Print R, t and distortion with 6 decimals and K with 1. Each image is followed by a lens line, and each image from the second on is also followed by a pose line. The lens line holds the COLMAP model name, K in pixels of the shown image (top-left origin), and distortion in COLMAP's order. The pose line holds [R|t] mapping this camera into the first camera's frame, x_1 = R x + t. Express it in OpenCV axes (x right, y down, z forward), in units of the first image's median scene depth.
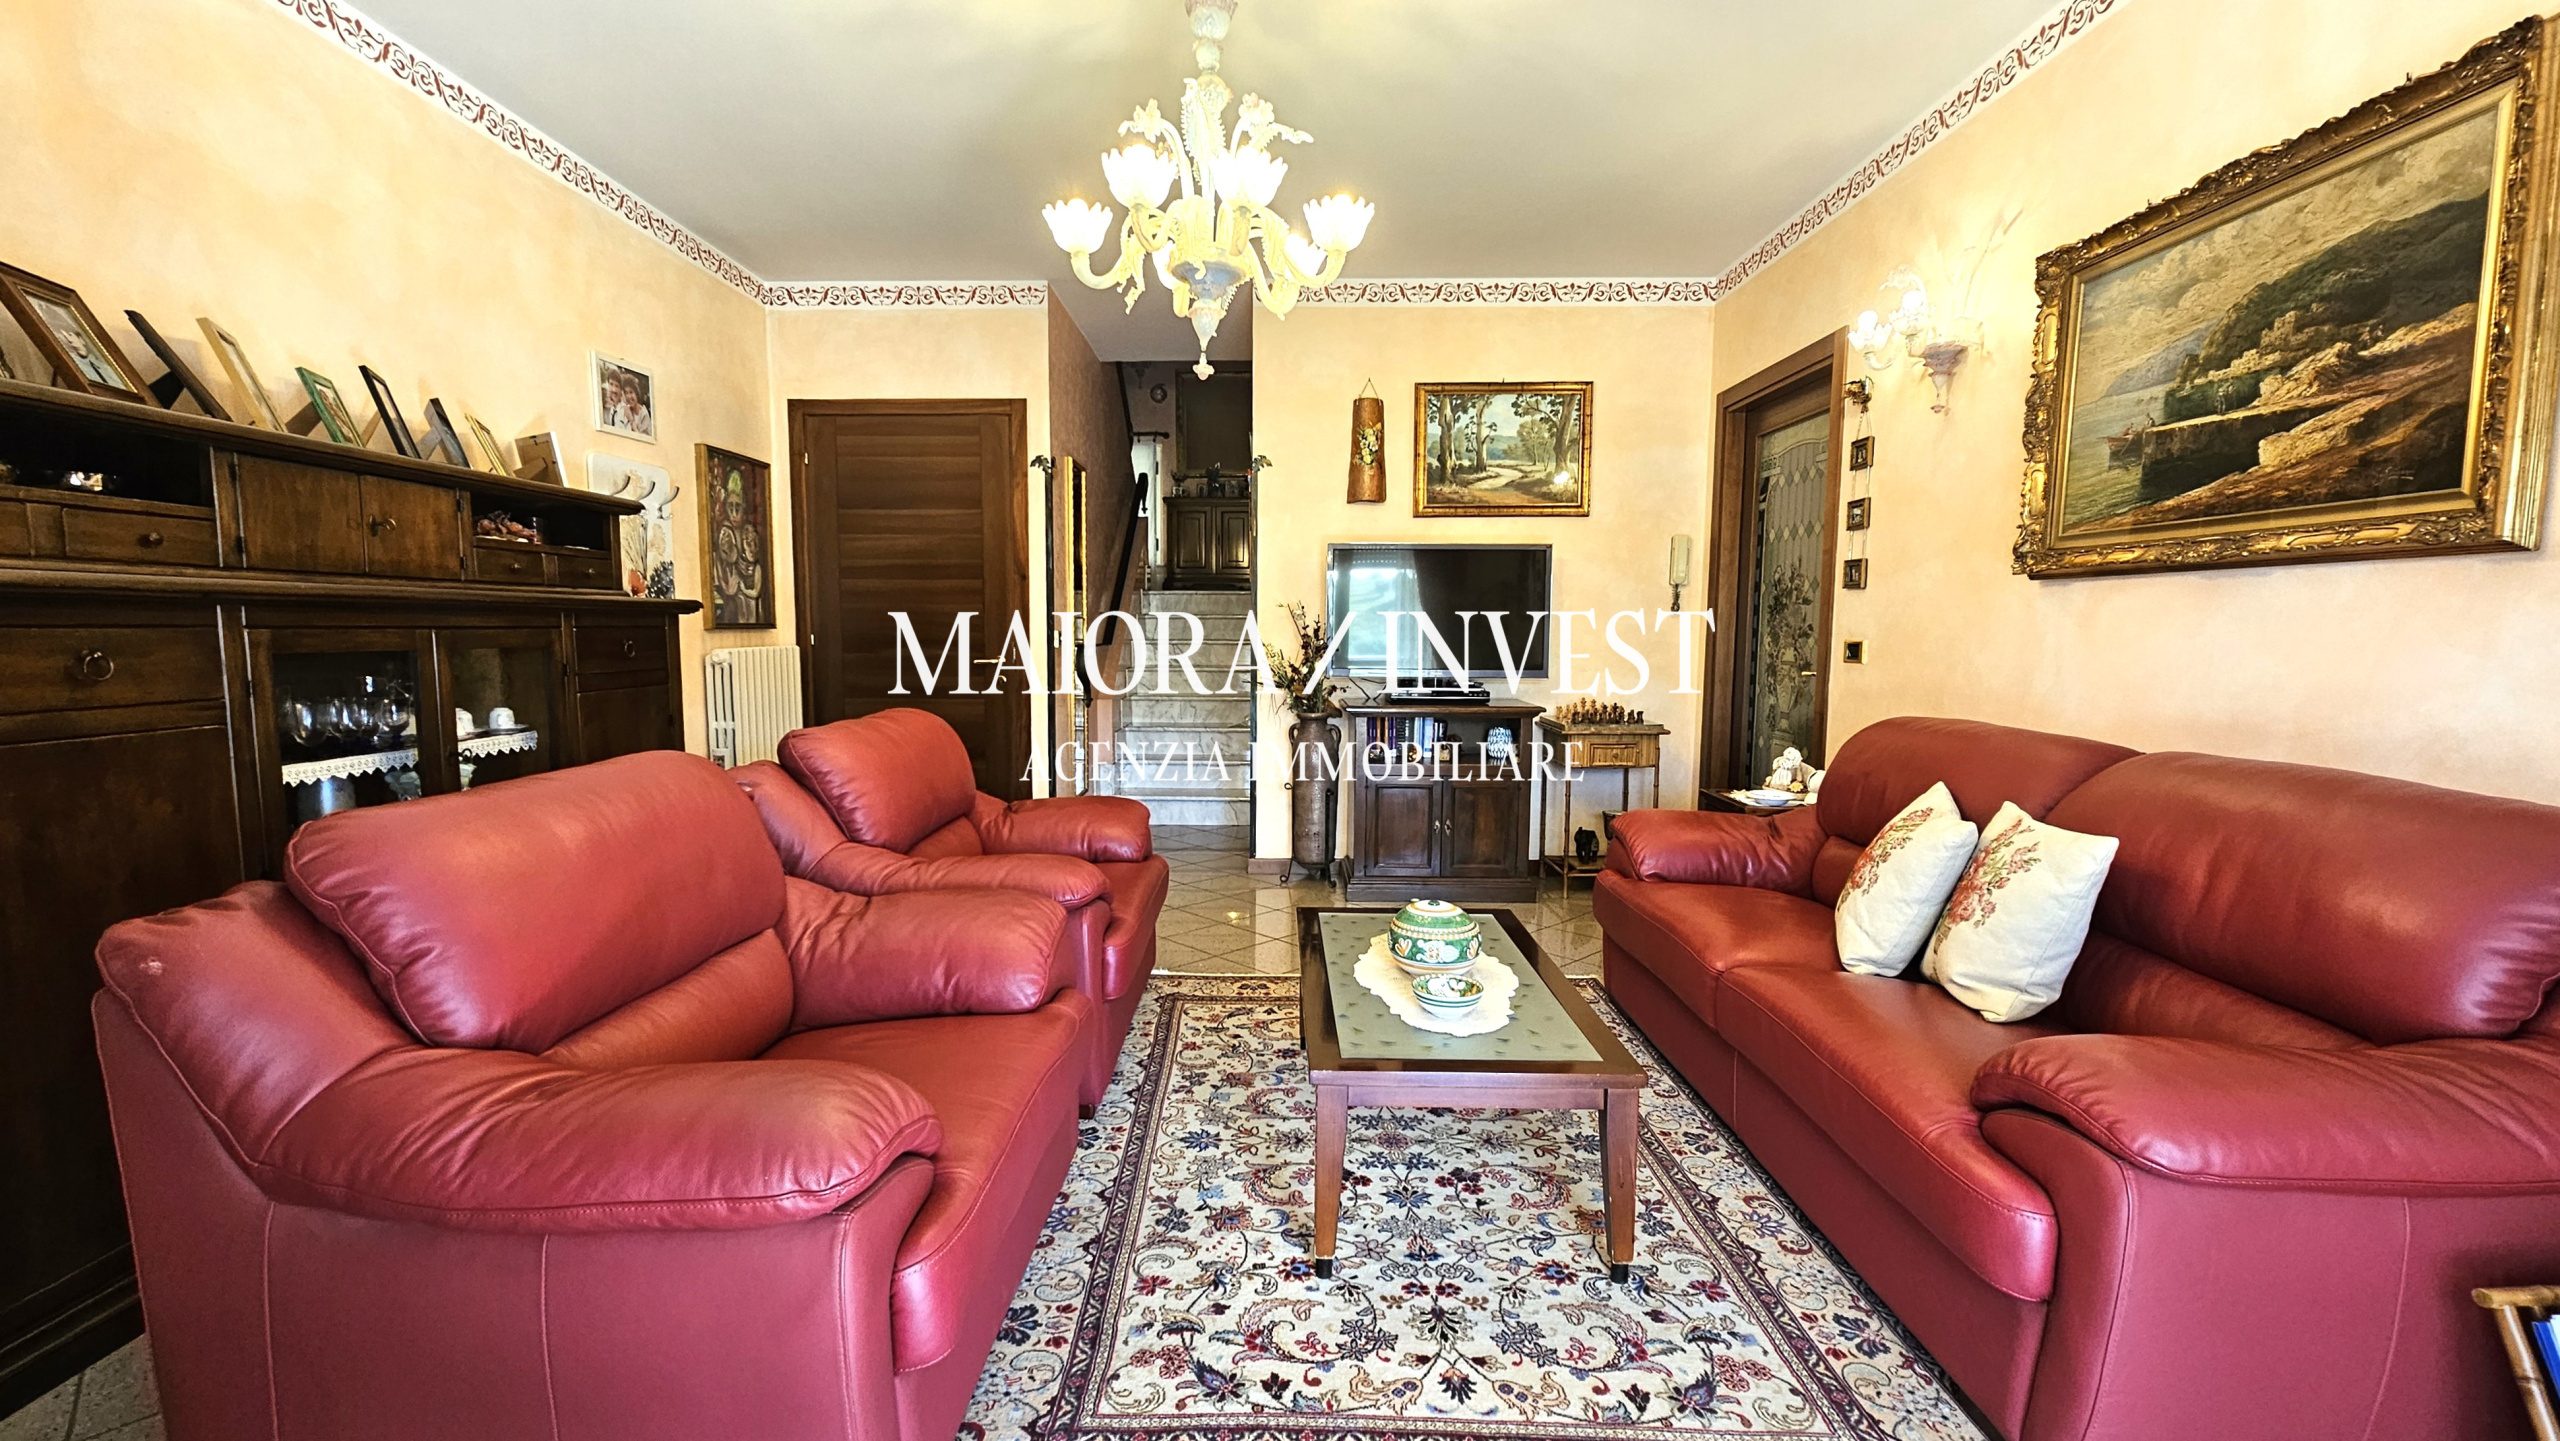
lens RADIAL K [[1072.0, 0, 1279.8], [0, 1072.0, 729.3], [0, 0, 1]] dist [0.016758, -0.005560]
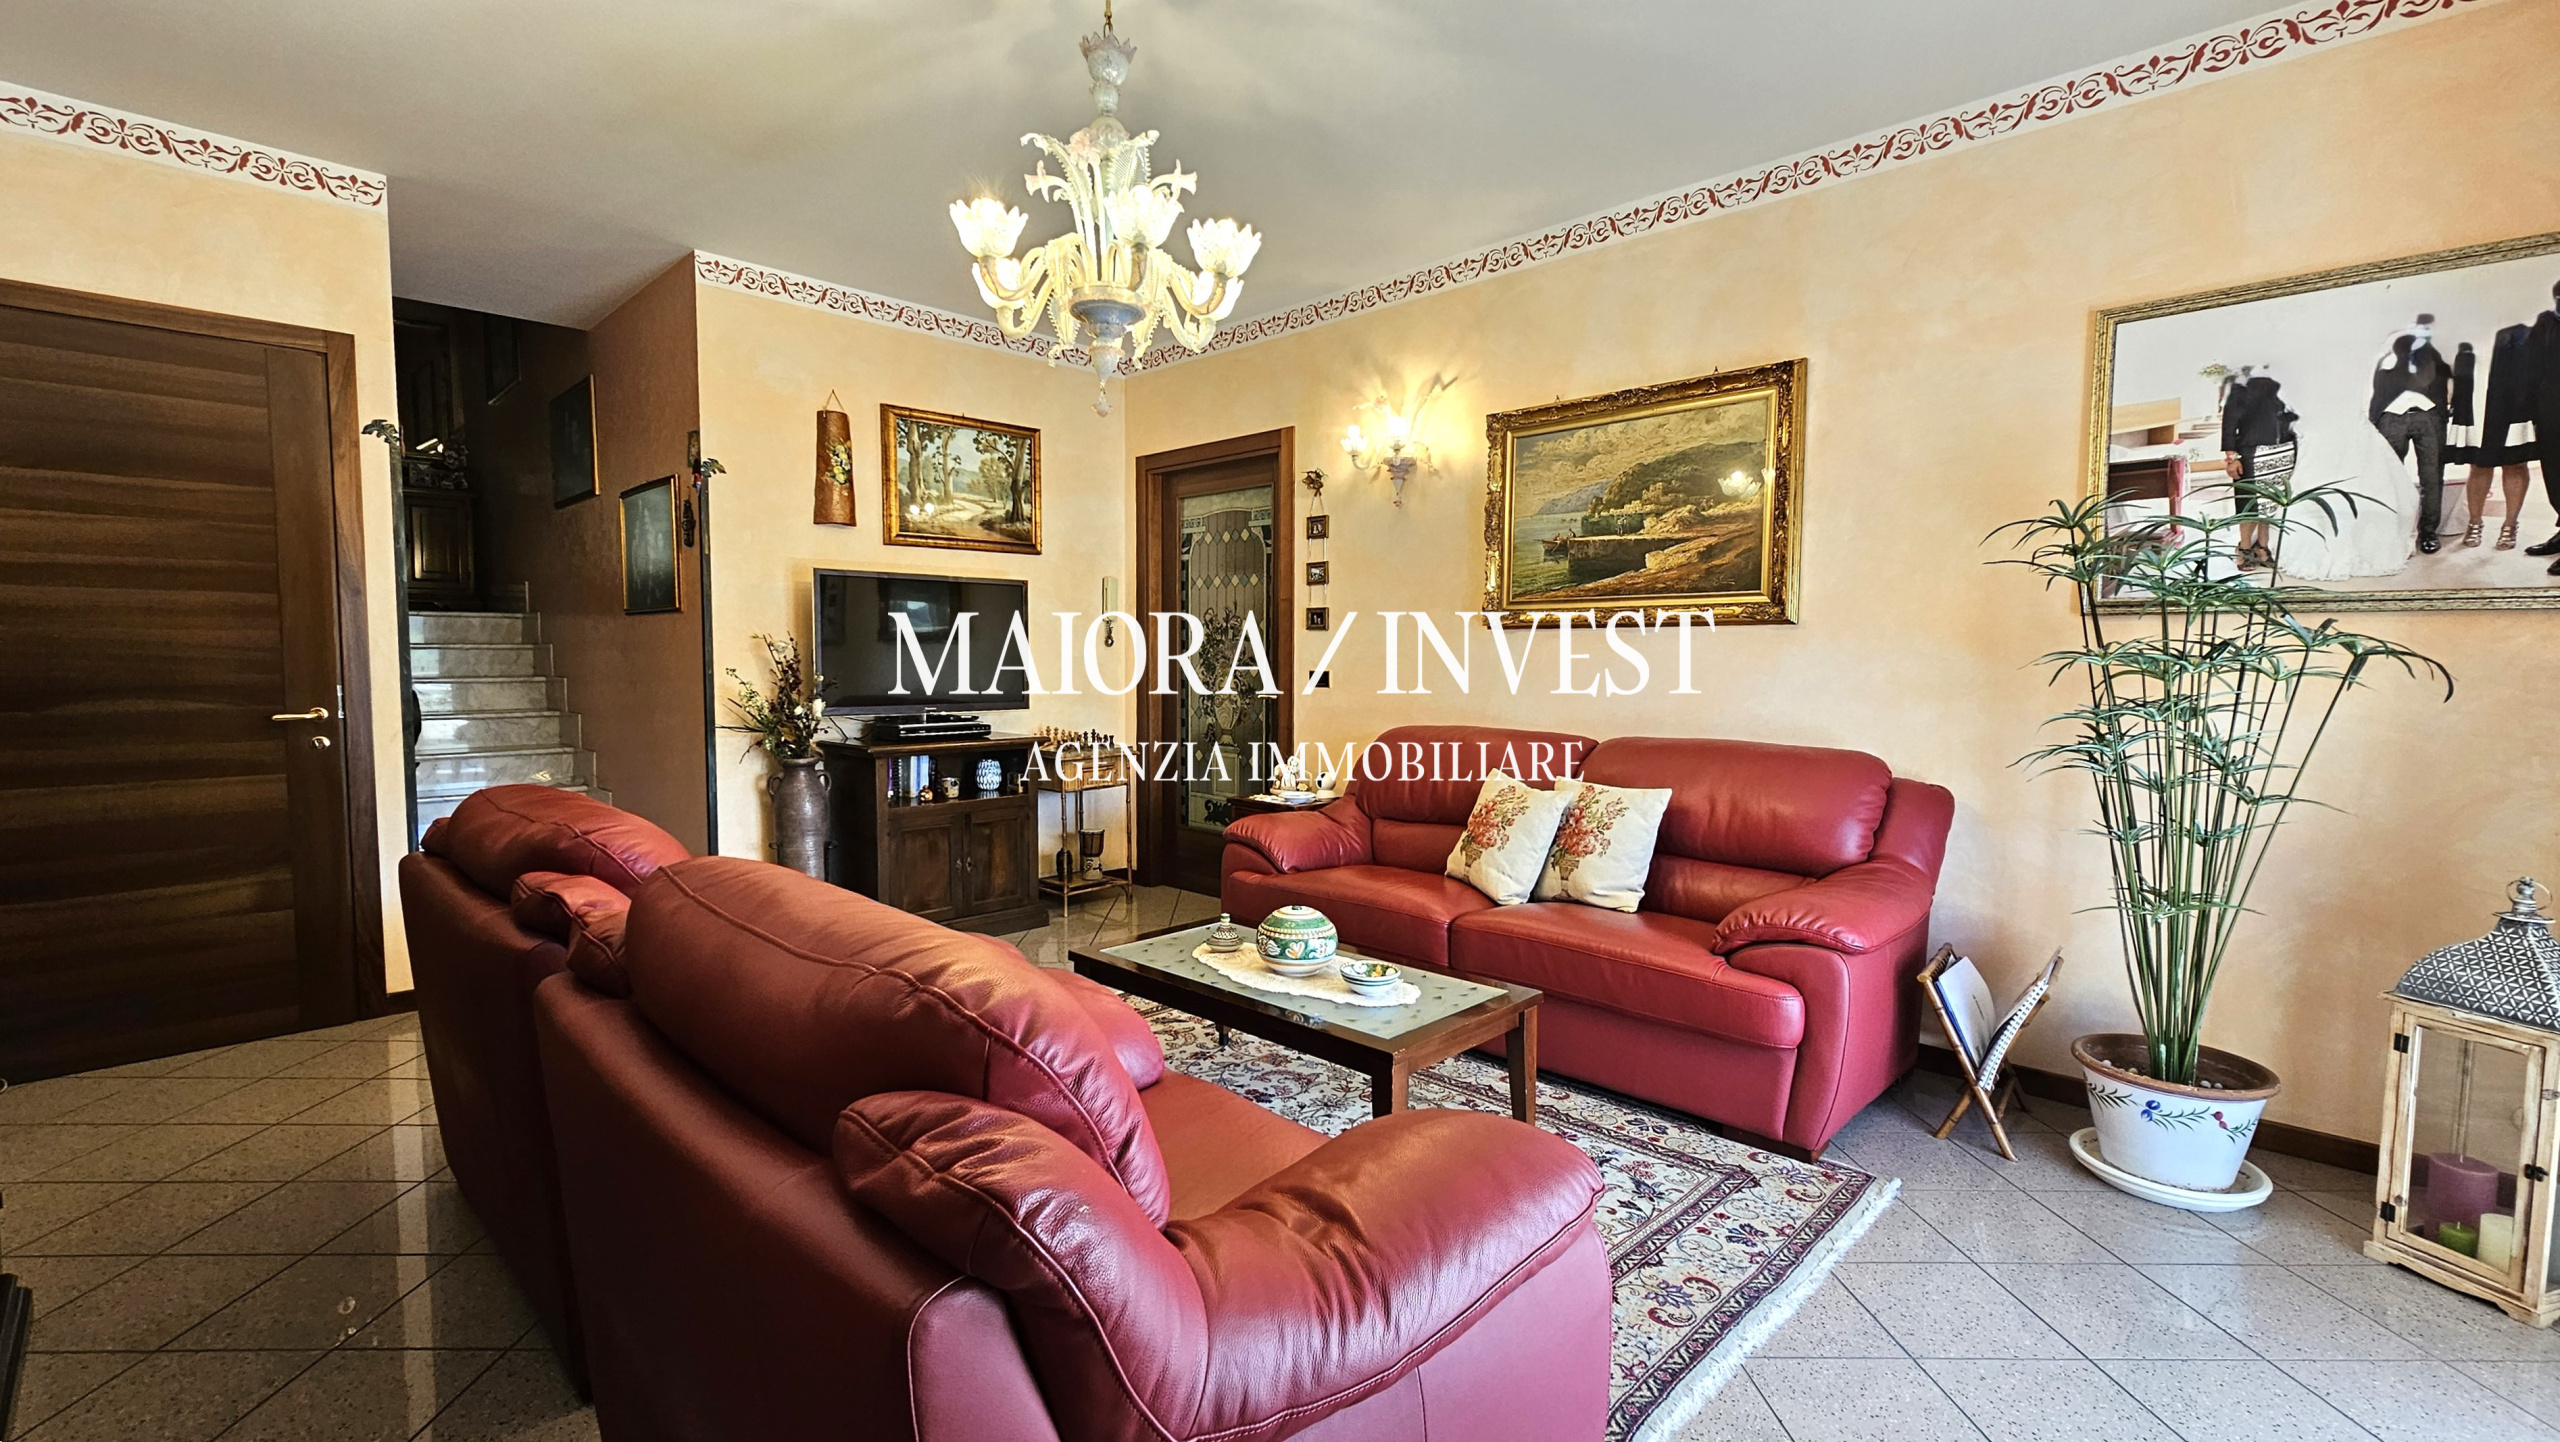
lens RADIAL K [[1072.0, 0, 1279.8], [0, 1072.0, 729.8], [0, 0, 1]] dist [0.016758, -0.005560]
pose [[0.703527, -0.053120, 0.708680, -0.553342], [0.069271, 0.997580, 0.006008, -0.028880], [-0.707284, 0.044864, 0.705504, 0.166021]]
